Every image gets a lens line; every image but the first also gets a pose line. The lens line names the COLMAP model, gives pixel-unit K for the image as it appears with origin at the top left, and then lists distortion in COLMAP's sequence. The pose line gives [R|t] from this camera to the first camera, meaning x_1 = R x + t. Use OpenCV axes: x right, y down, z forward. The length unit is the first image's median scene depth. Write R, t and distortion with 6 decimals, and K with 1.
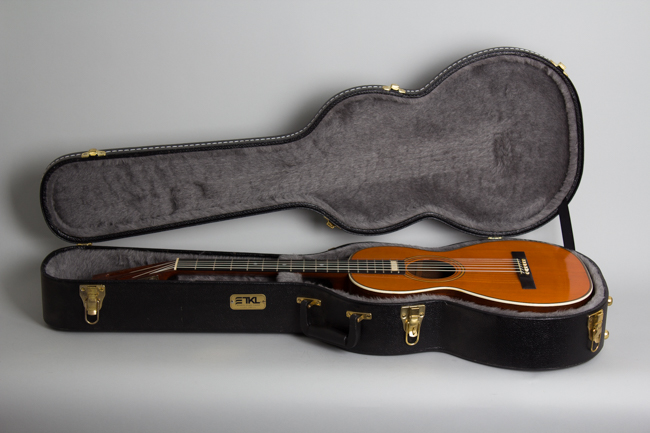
lens RADIAL K [[1478.9, 0, 325.1], [0, 1478.9, 216.4], [0, 0, 1]] dist [-0.046270, 0.000000]
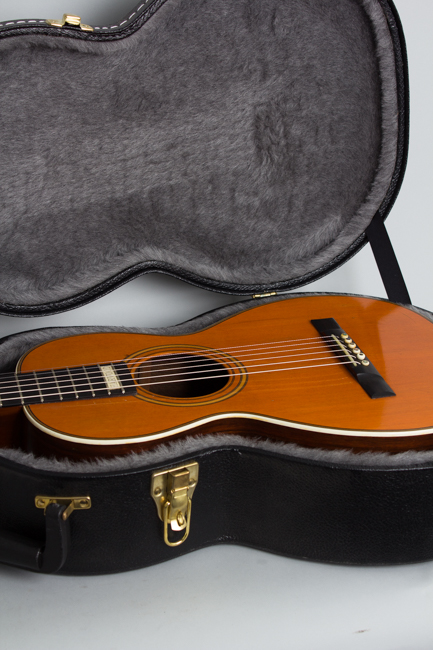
lens RADIAL K [[1267.0, 0, 215.3], [0, 1267.0, 325.5], [0, 0, 1]] dist [0.024057, 0.000000]
pose [[0.966297, -0.105340, 0.234889, -0.017142], [0.087120, 0.992420, 0.086672, -0.017423], [-0.242238, -0.063287, 0.968150, 0.551479]]
